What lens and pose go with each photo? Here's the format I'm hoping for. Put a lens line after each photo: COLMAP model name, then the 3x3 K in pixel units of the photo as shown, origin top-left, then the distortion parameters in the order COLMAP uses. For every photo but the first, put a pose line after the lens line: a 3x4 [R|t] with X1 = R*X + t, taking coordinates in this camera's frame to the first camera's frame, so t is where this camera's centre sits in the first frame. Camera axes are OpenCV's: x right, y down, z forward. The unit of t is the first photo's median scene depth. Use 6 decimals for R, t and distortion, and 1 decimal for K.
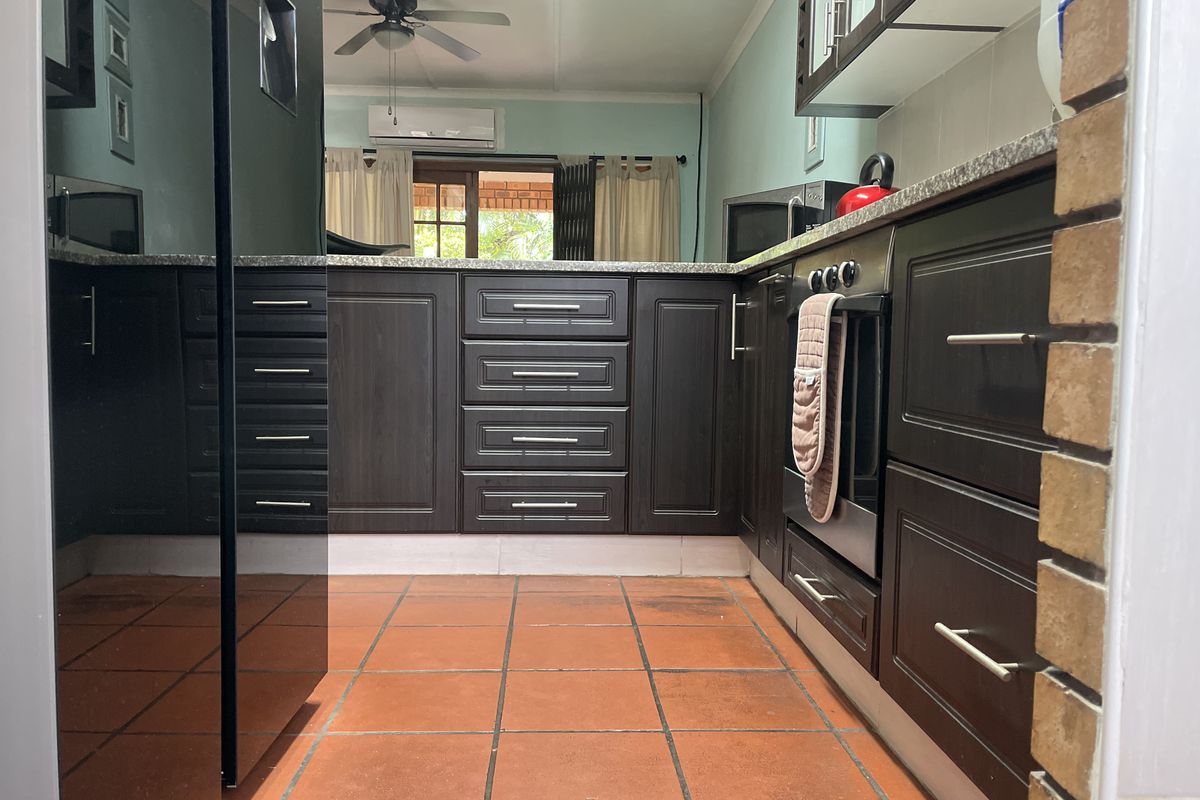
lens RADIAL K [[935.1, 0, 594.9], [0, 935.1, 397.9], [0, 0, 1]] dist [0.084082, -0.041602]
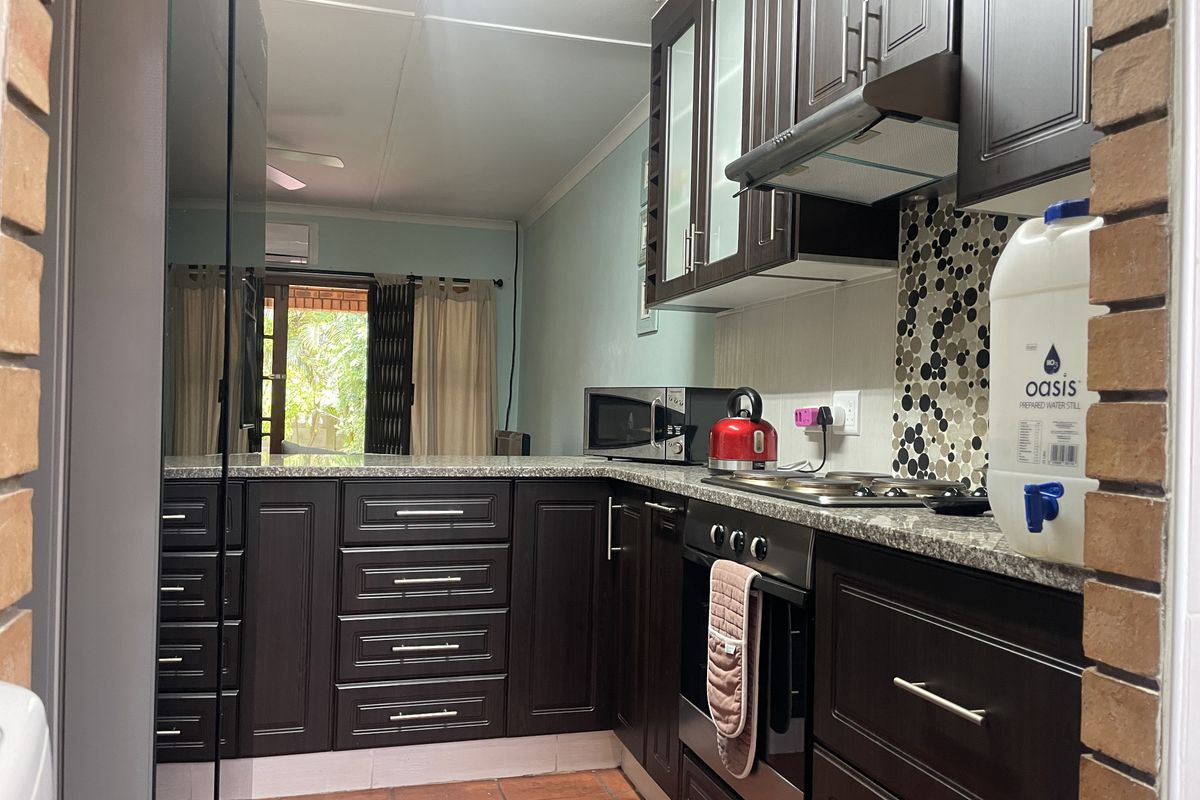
lens RADIAL K [[935.1, 0, 589.2], [0, 935.1, 403.4], [0, 0, 1]] dist [0.084082, -0.041602]
pose [[0.973091, 0.010268, 0.230191, -0.115580], [0.003887, 0.998133, -0.060953, -0.149448], [-0.230388, 0.060208, 0.971235, -0.022389]]
